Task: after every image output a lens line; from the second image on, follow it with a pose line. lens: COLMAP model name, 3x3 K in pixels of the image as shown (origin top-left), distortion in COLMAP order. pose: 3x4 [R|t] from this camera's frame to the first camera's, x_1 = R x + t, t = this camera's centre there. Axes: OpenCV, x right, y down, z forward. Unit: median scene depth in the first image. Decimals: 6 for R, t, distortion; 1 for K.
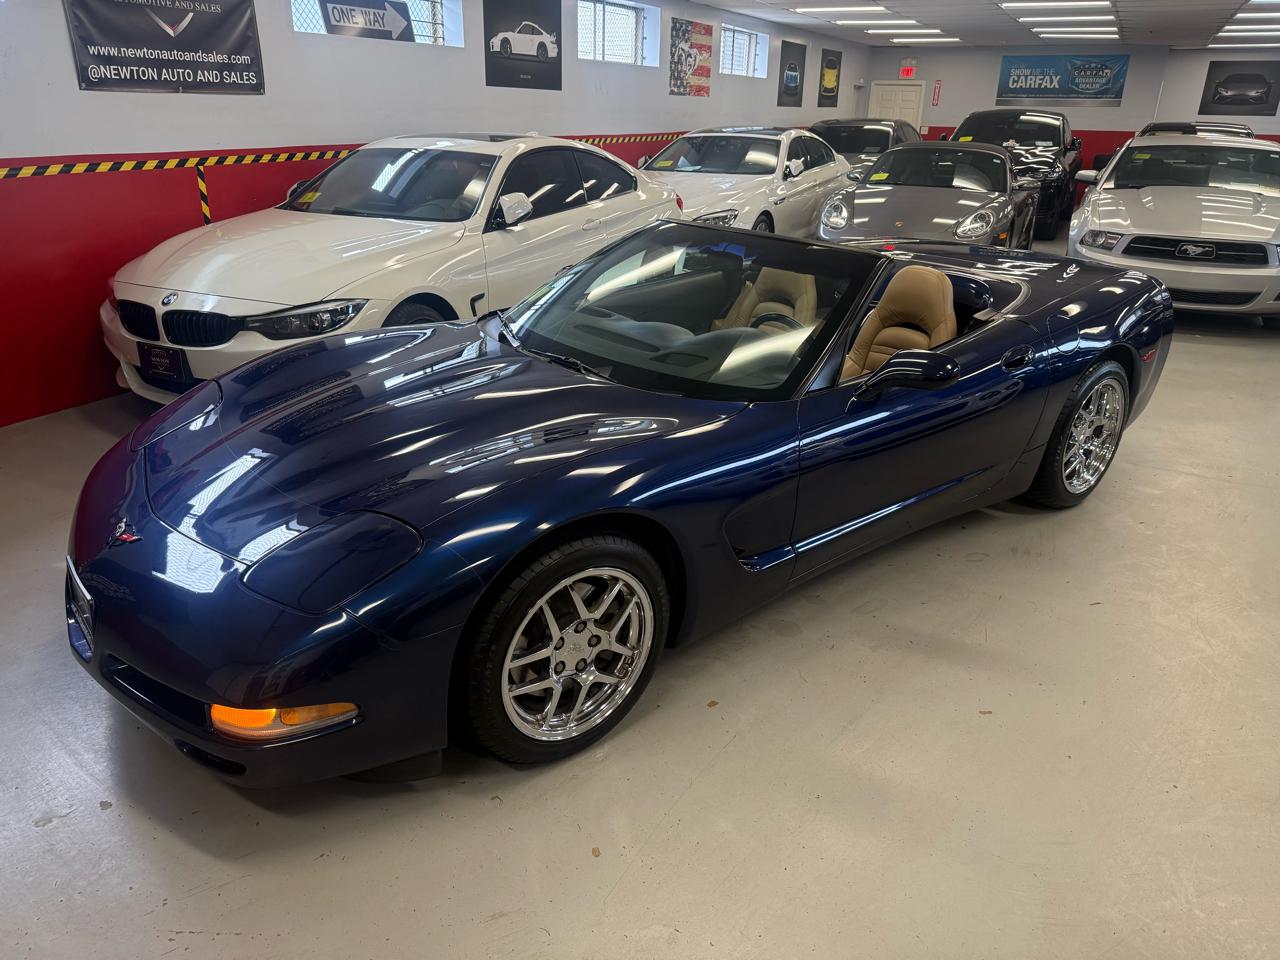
lens RADIAL K [[911.7, 0, 641.0], [0, 911.7, 487.9], [0, 0, 1]] dist [0.014892, -0.016957]
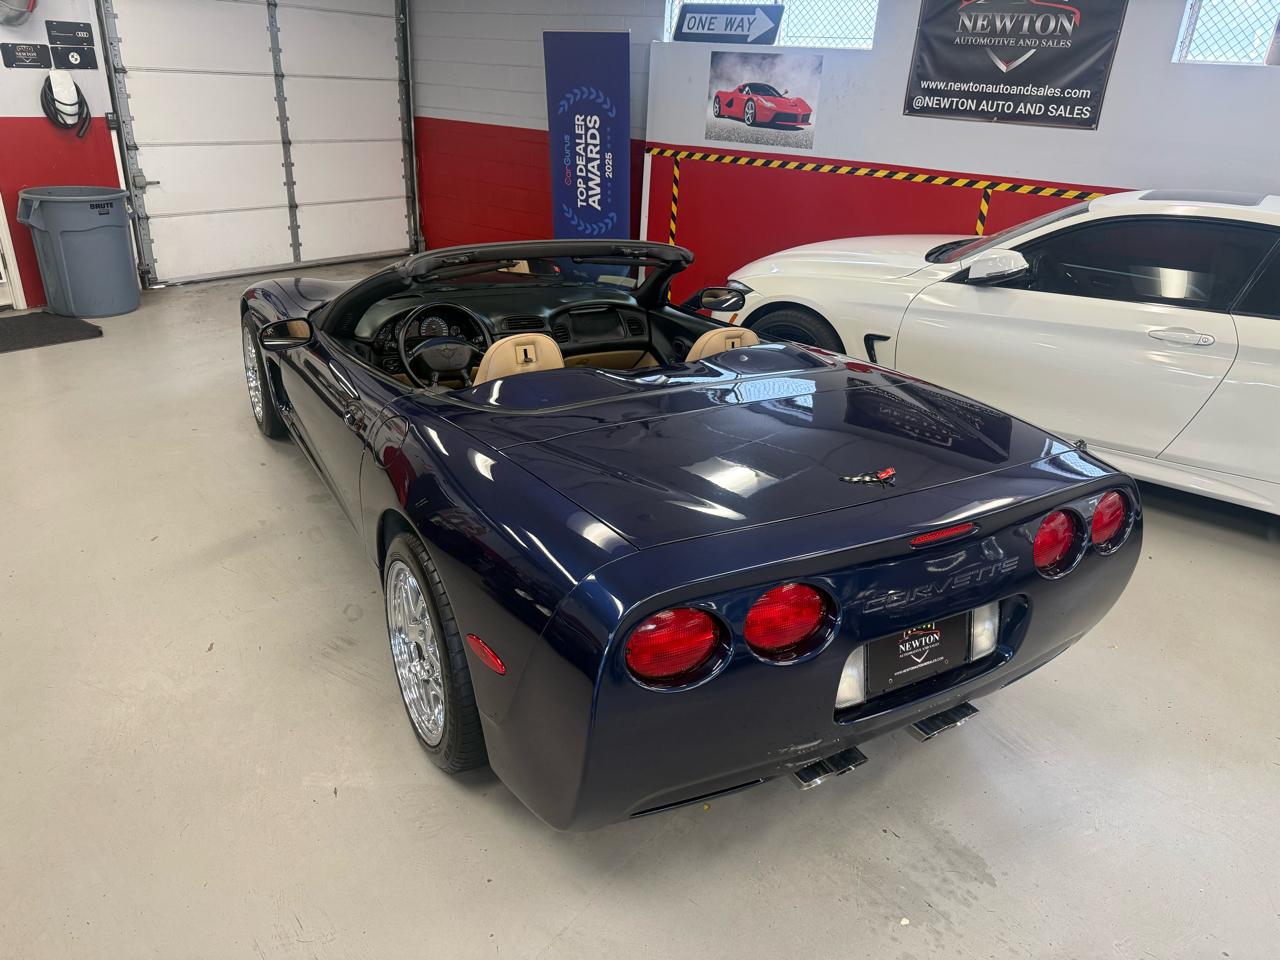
lens RADIAL K [[911.7, 0, 637.4], [0, 911.7, 488.7], [0, 0, 1]] dist [0.014892, -0.016957]
pose [[-0.158553, 0.380275, -0.911181, 0.703427], [-0.435625, 0.801233, 0.410191, -0.327217], [0.886054, 0.461970, 0.038619, 0.744049]]
